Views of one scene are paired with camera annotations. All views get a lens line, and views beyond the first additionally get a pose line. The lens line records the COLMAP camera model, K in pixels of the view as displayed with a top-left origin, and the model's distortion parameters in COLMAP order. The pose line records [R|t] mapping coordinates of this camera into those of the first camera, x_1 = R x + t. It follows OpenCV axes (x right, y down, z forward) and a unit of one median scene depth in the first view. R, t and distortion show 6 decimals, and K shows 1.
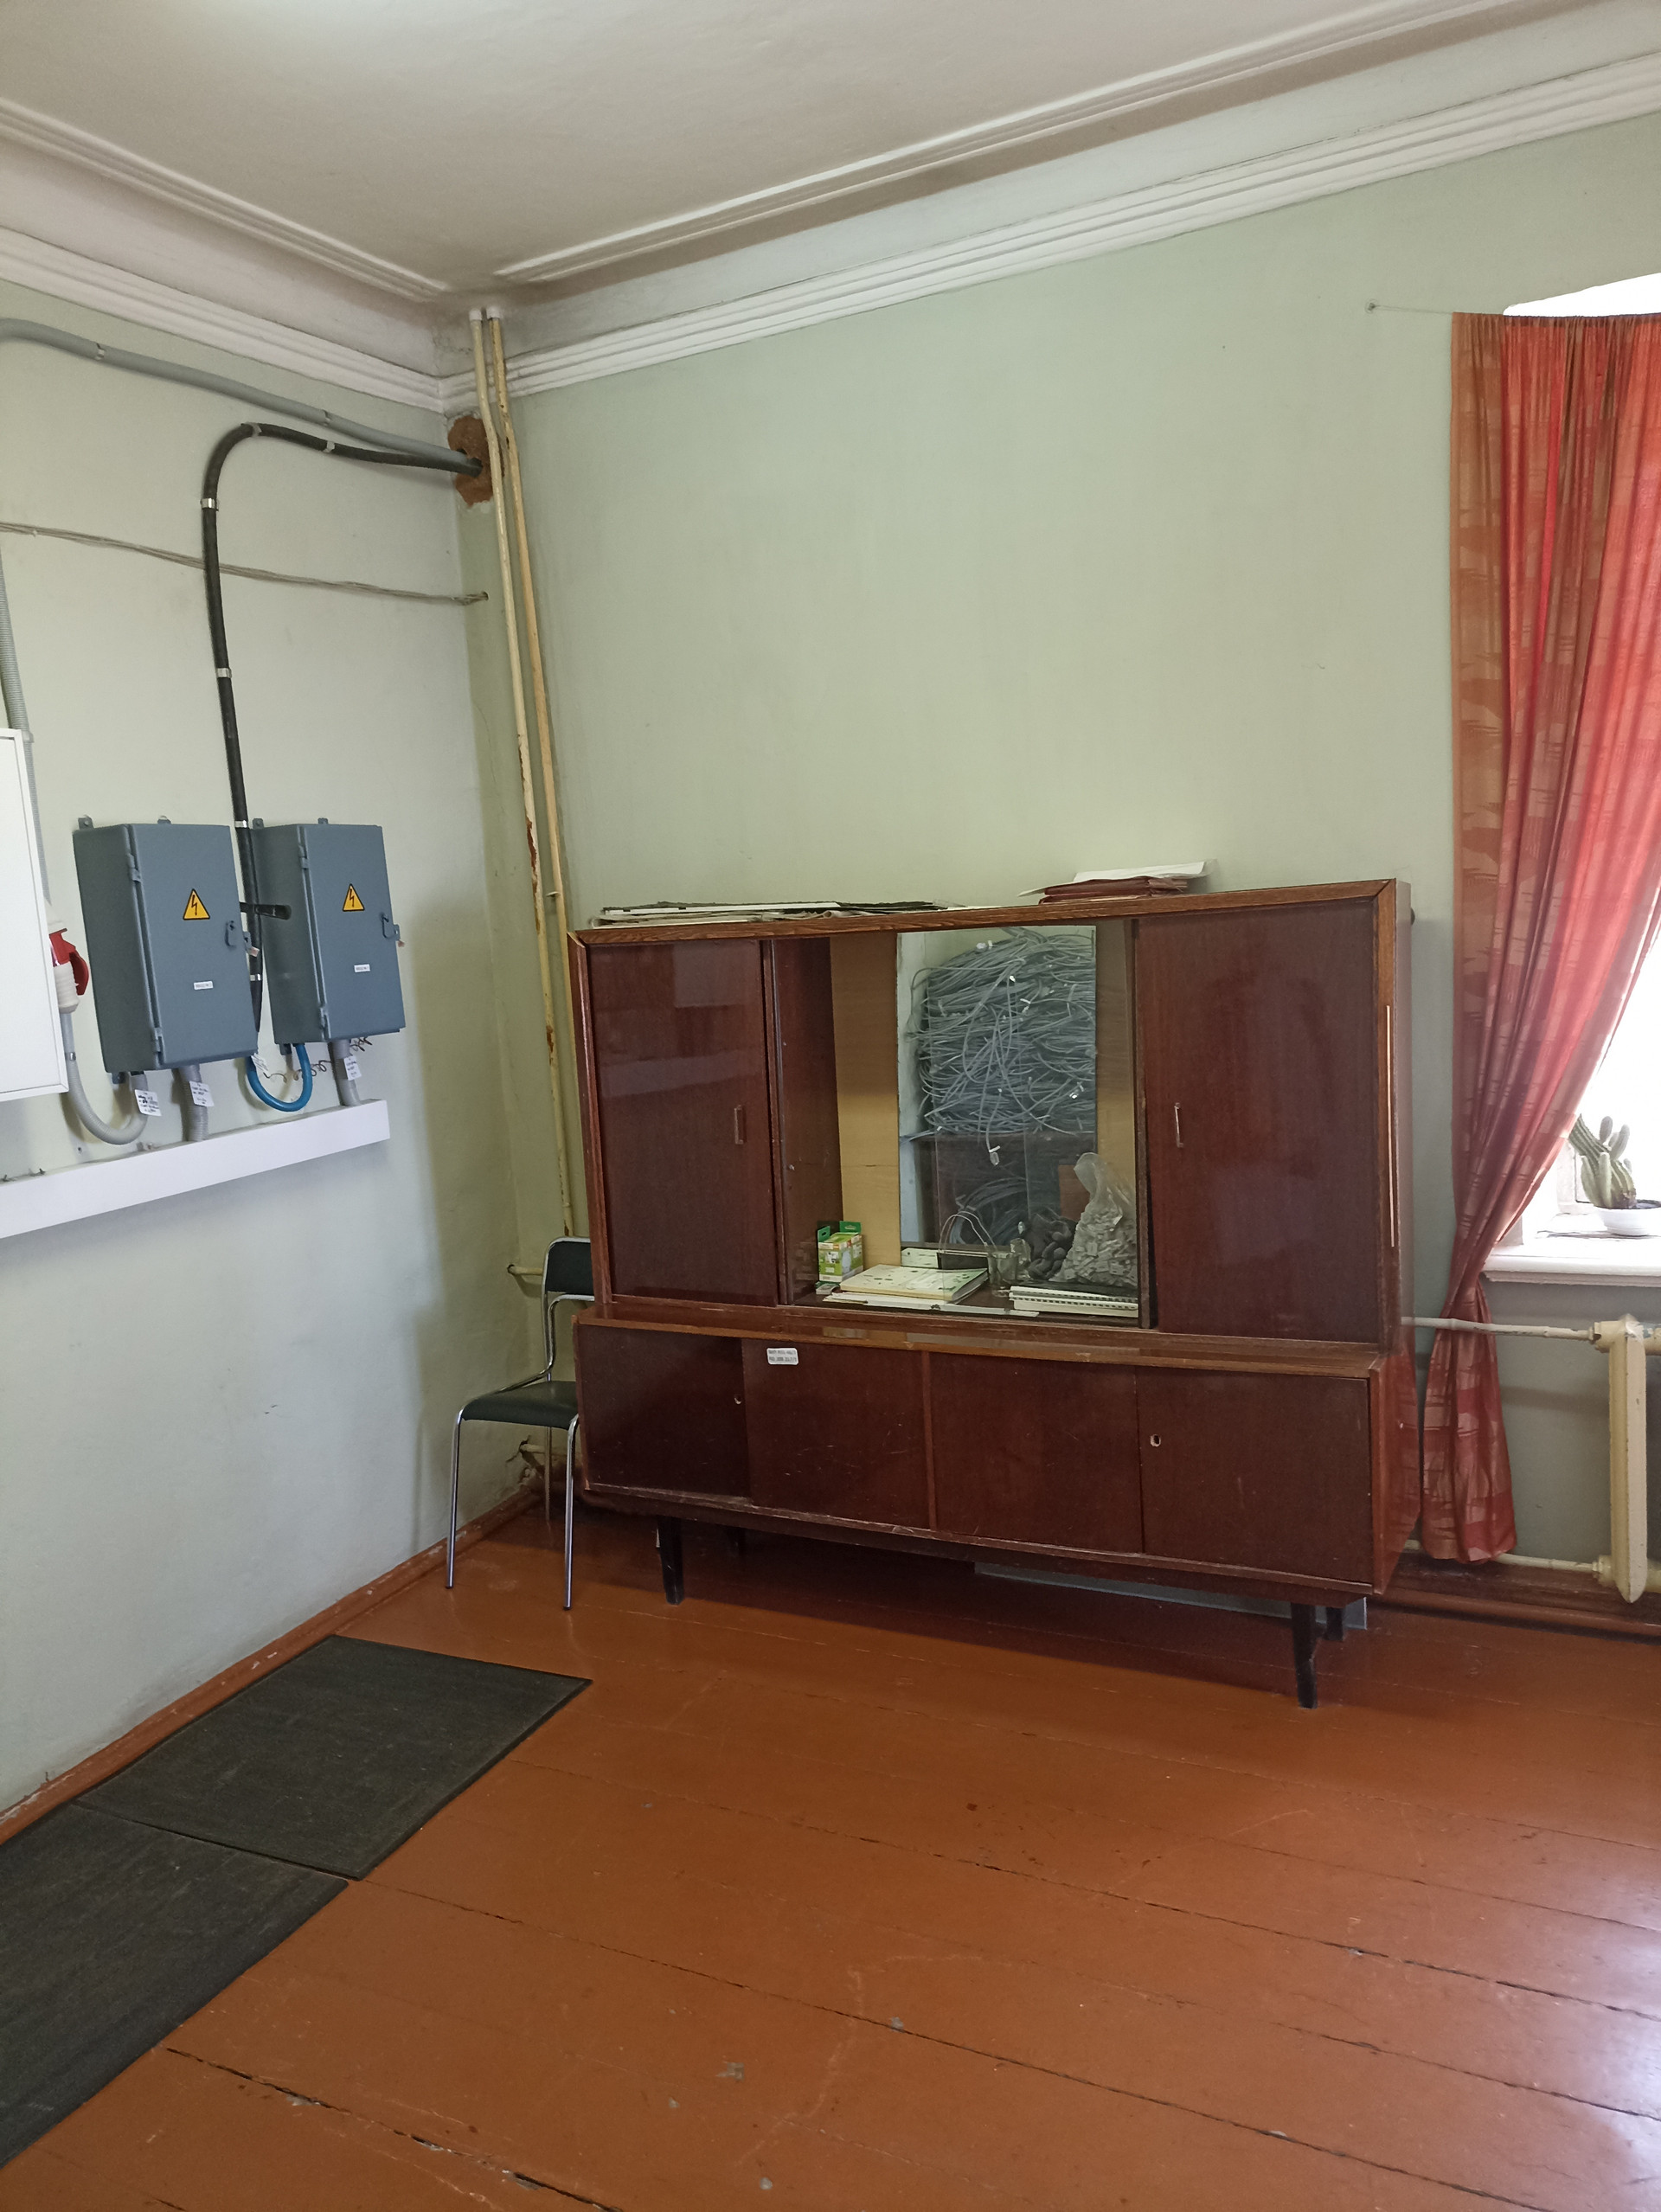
lens RADIAL K [[1614.8, 0, 842.0], [0, 1614.8, 1108.1], [0, 0, 1]] dist [0.044376, -0.029980]
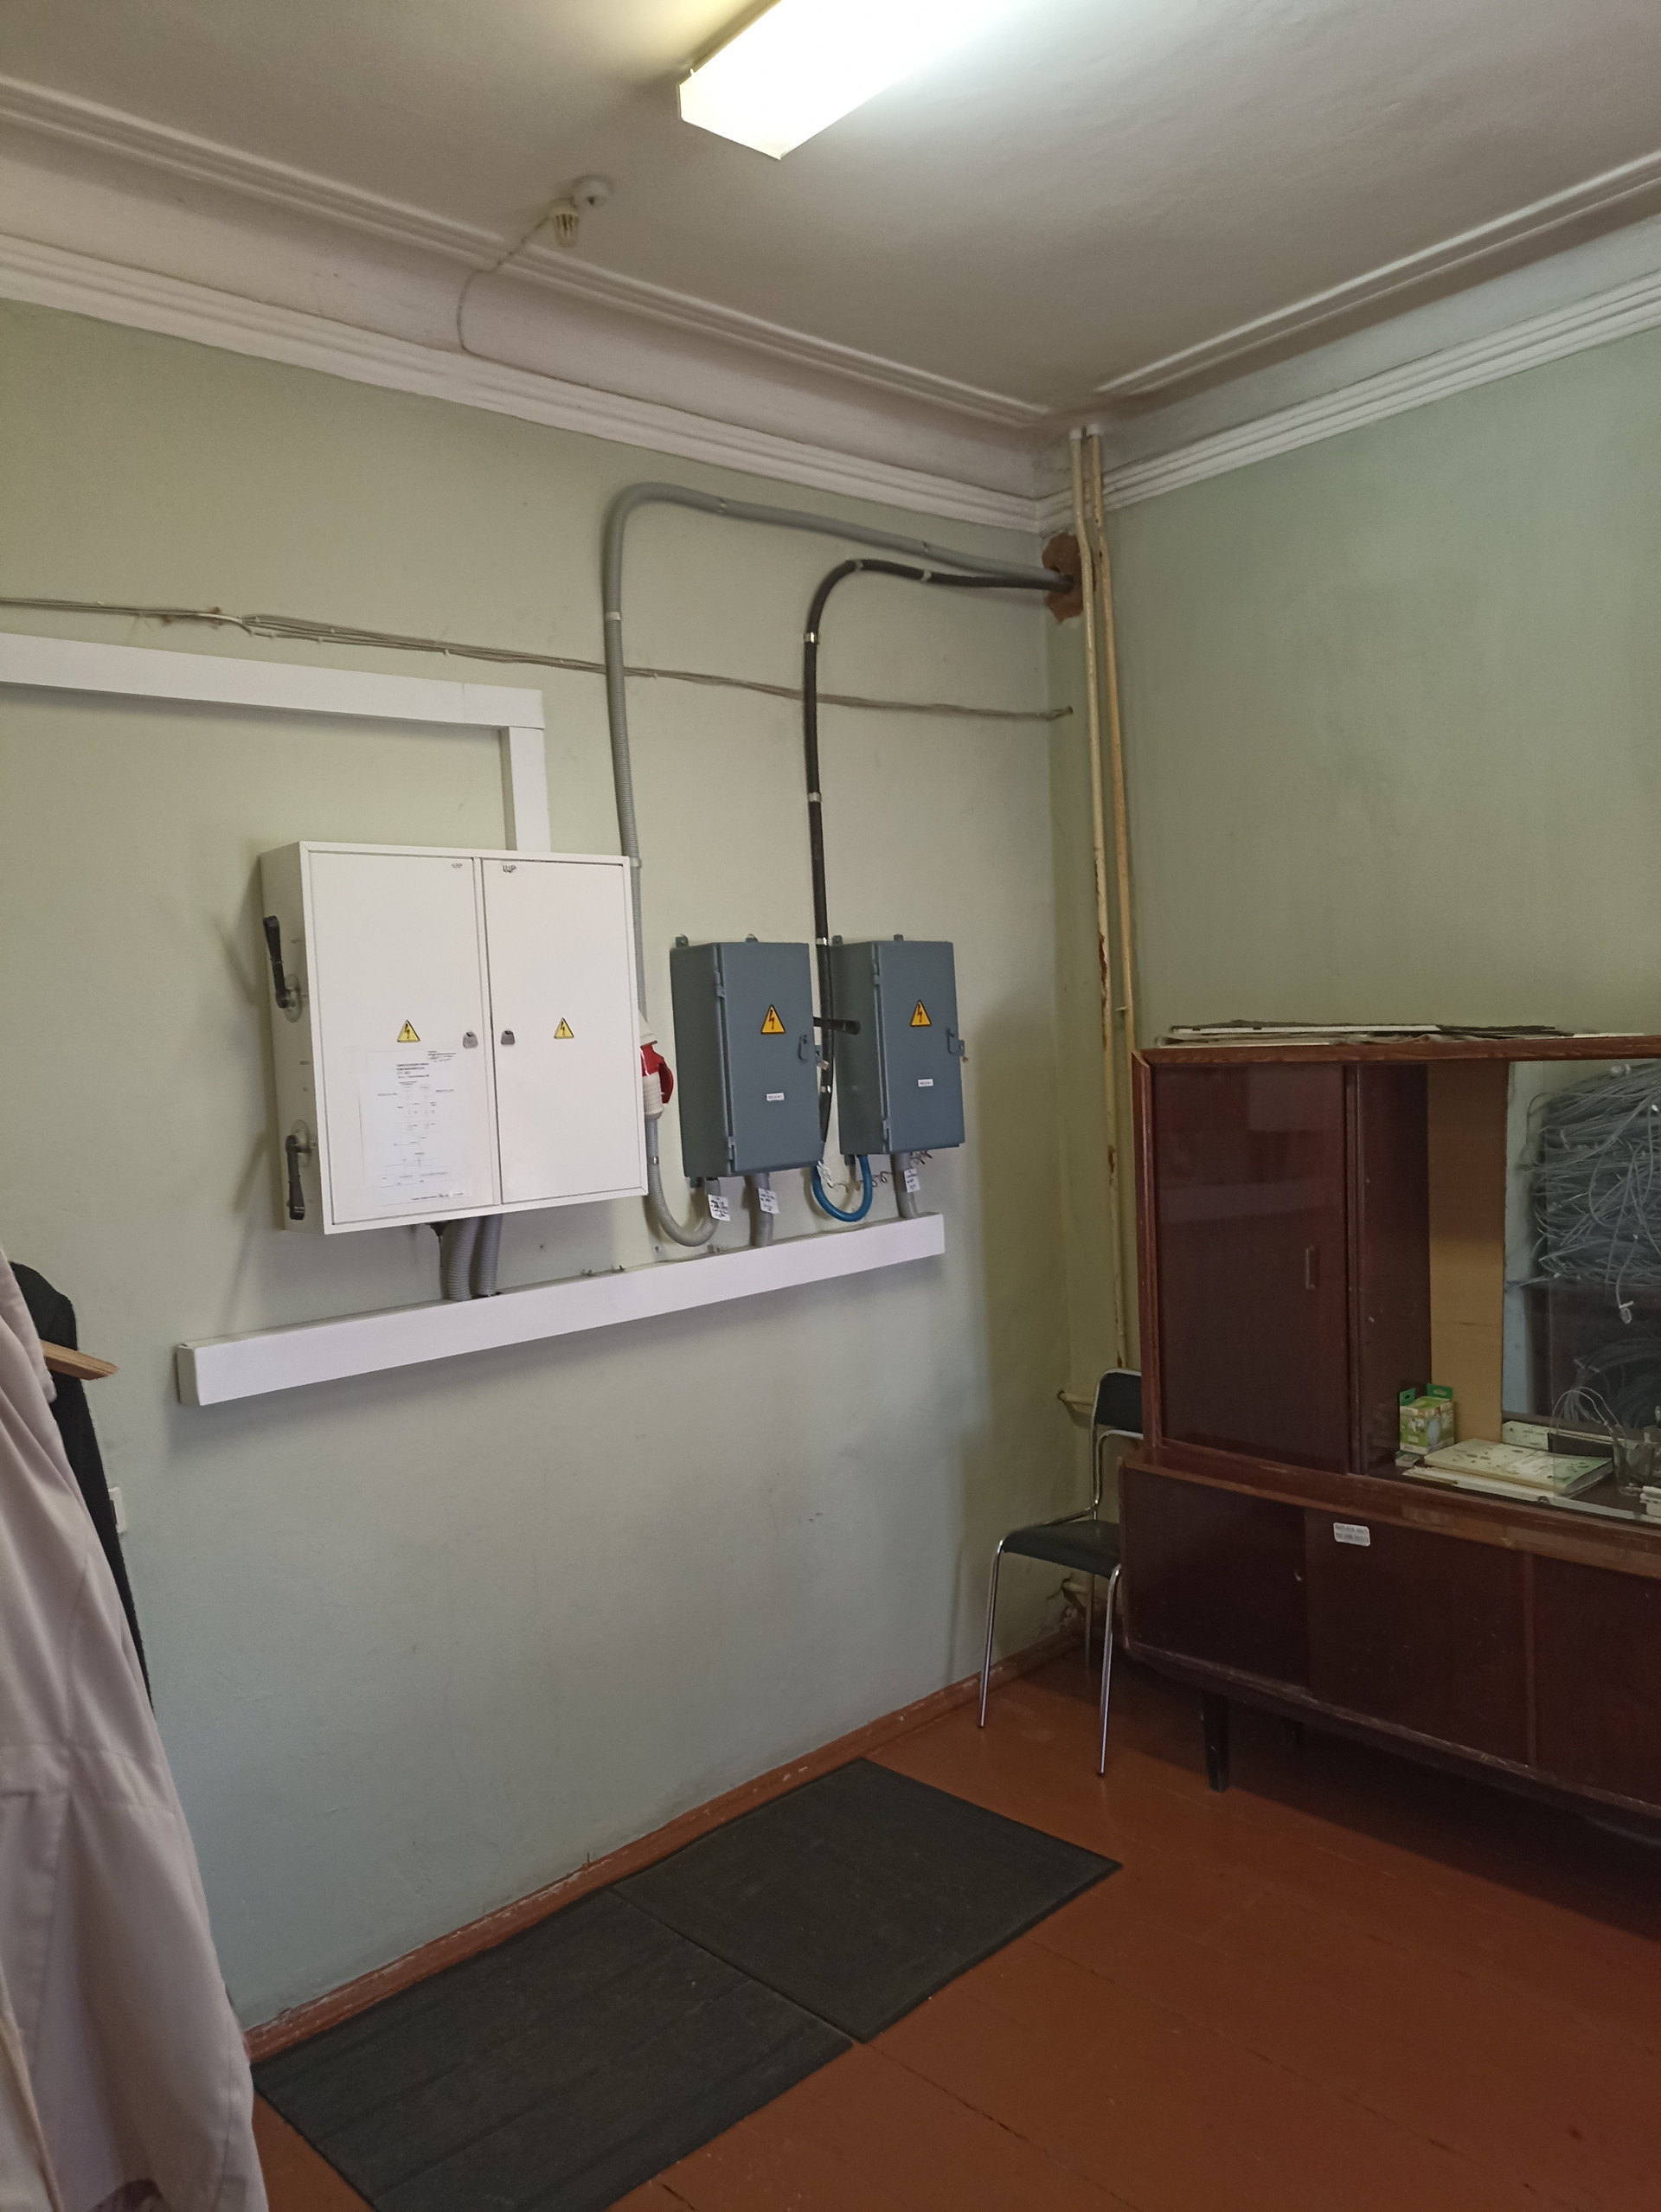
lens RADIAL K [[1614.8, 0, 837.0], [0, 1614.8, 1109.6], [0, 0, 1]] dist [0.044376, -0.029980]
pose [[0.935399, 0.035919, -0.351765, 0.004069], [-0.058345, 0.996870, -0.053357, -0.013486], [0.348748, 0.070434, 0.934566, 0.051061]]
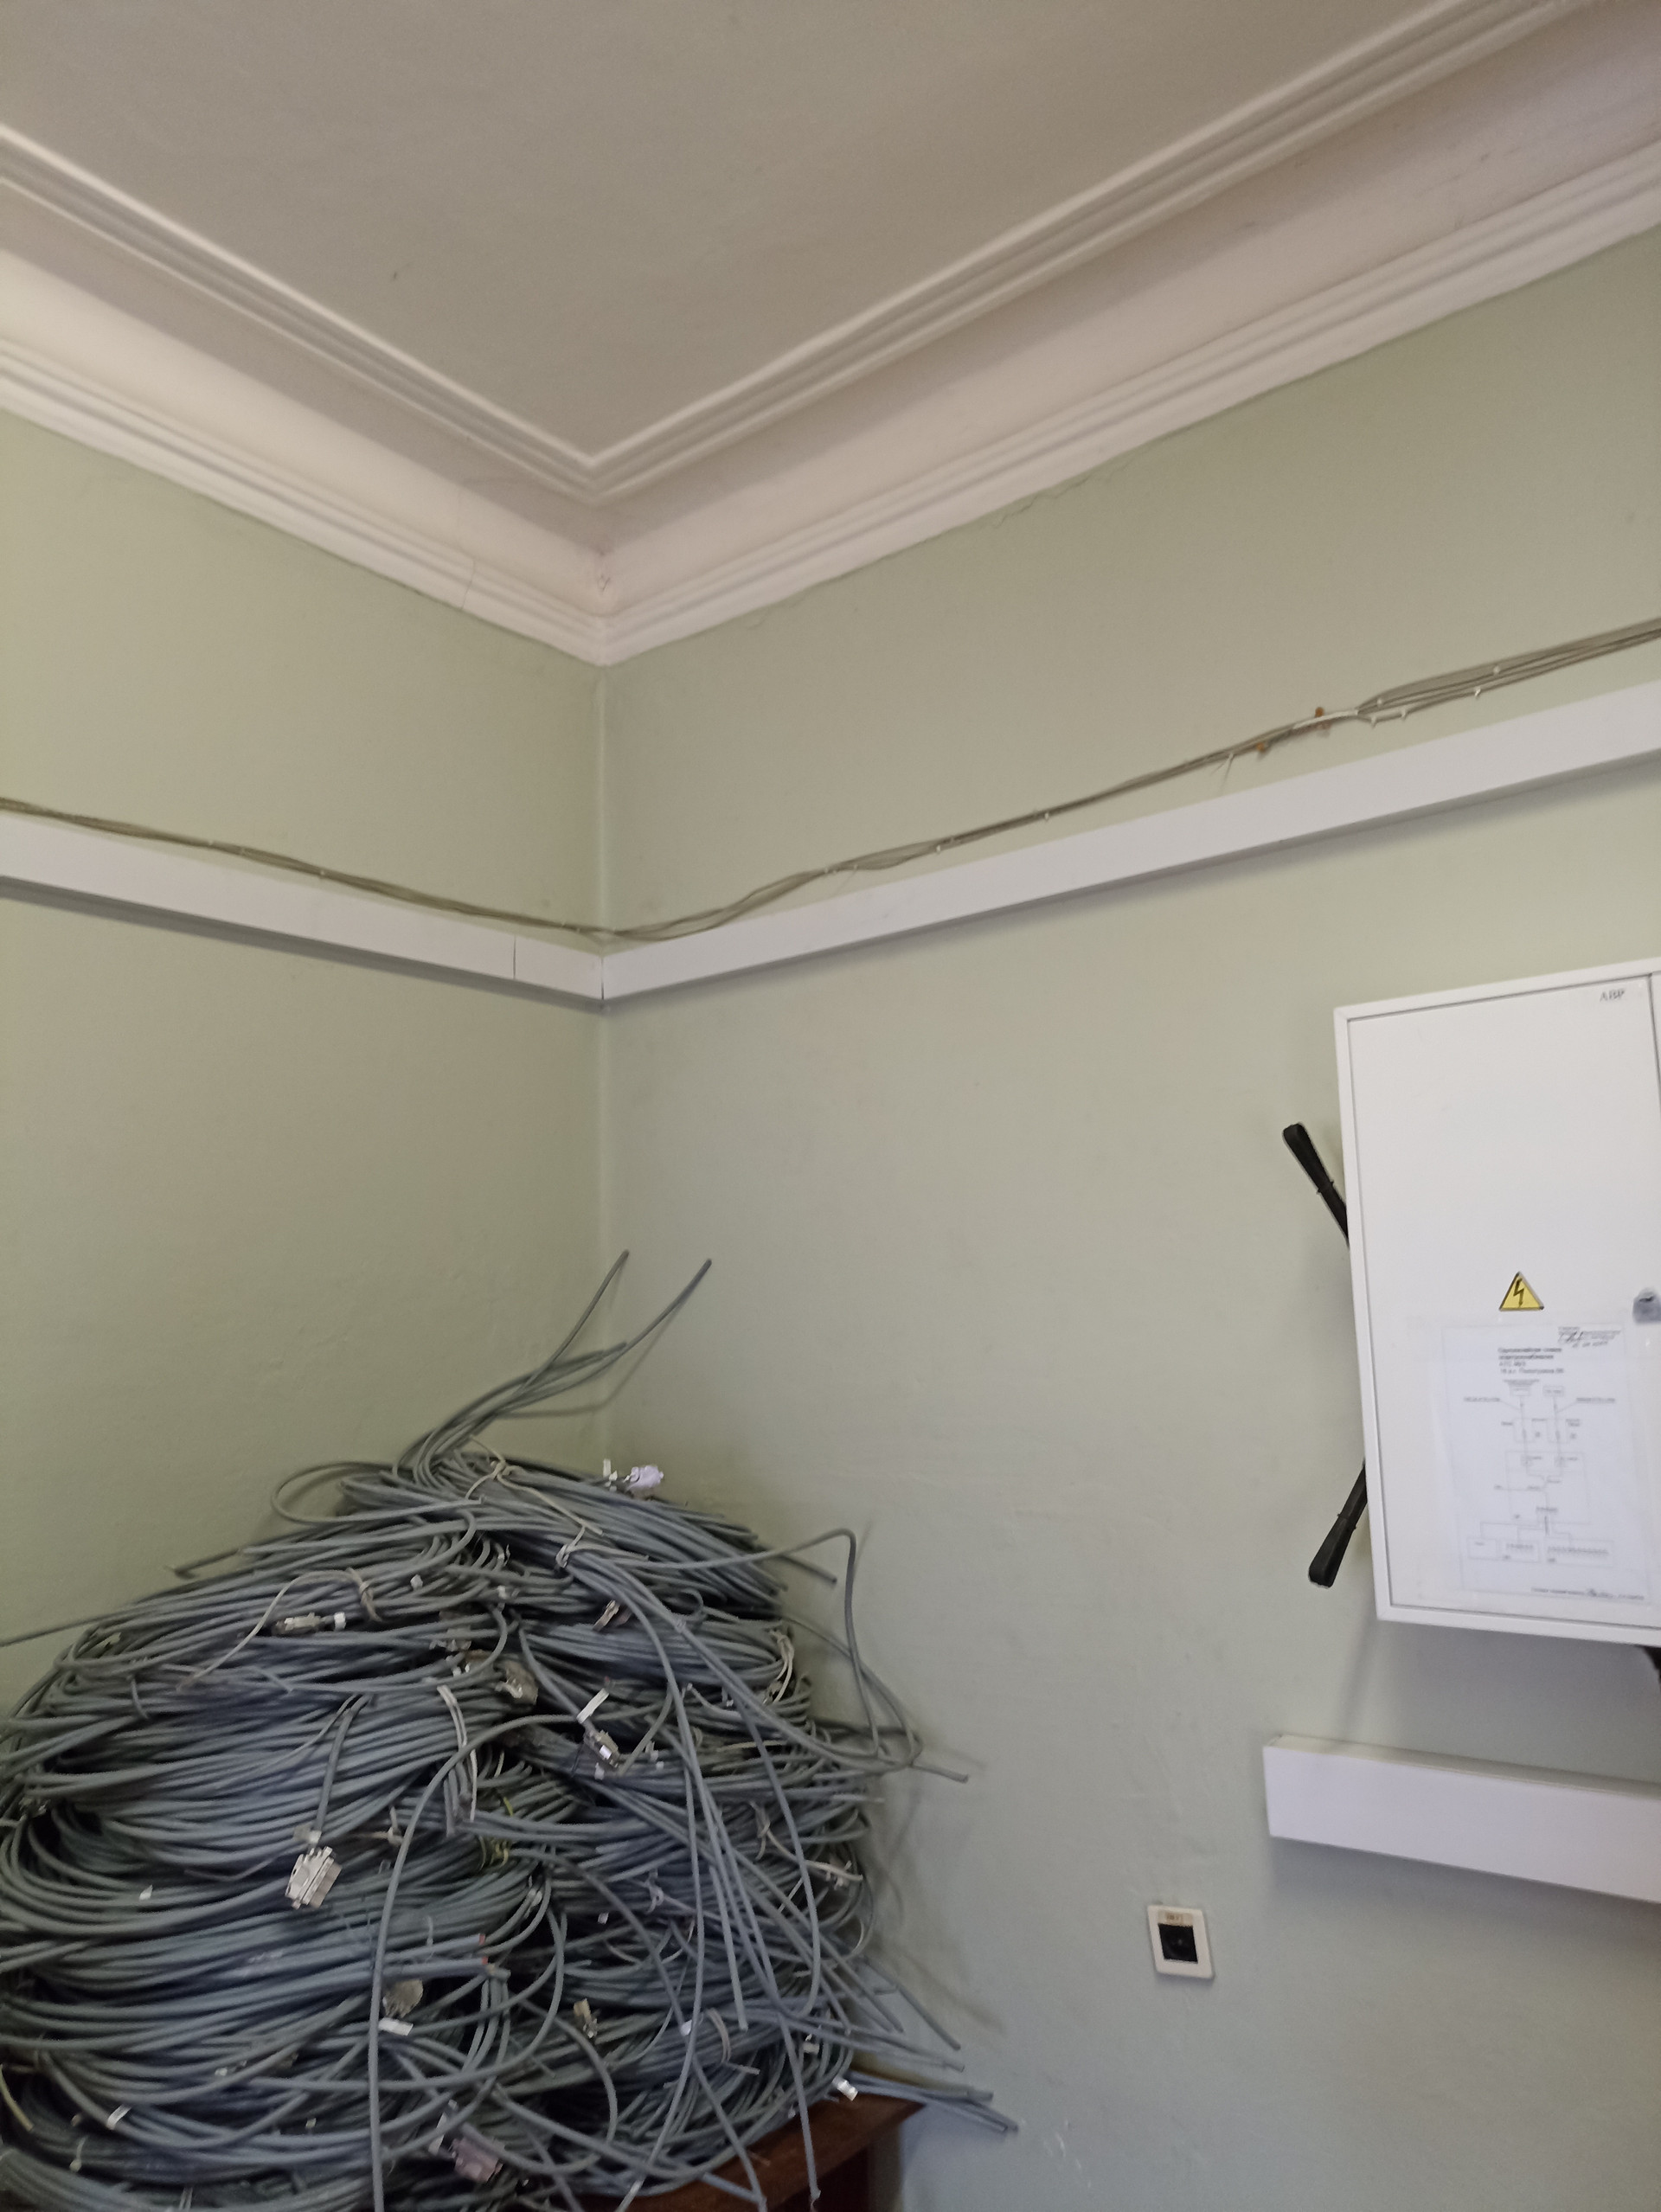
lens RADIAL K [[1614.8, 0, 830.8], [0, 1614.8, 1113.2], [0, 0, 1]] dist [0.044376, -0.029980]
pose [[-0.208918, -0.071781, -0.975295, 0.029936], [-0.101891, 0.993472, -0.051293, -0.110631], [0.972611, 0.088657, -0.214868, 0.788134]]
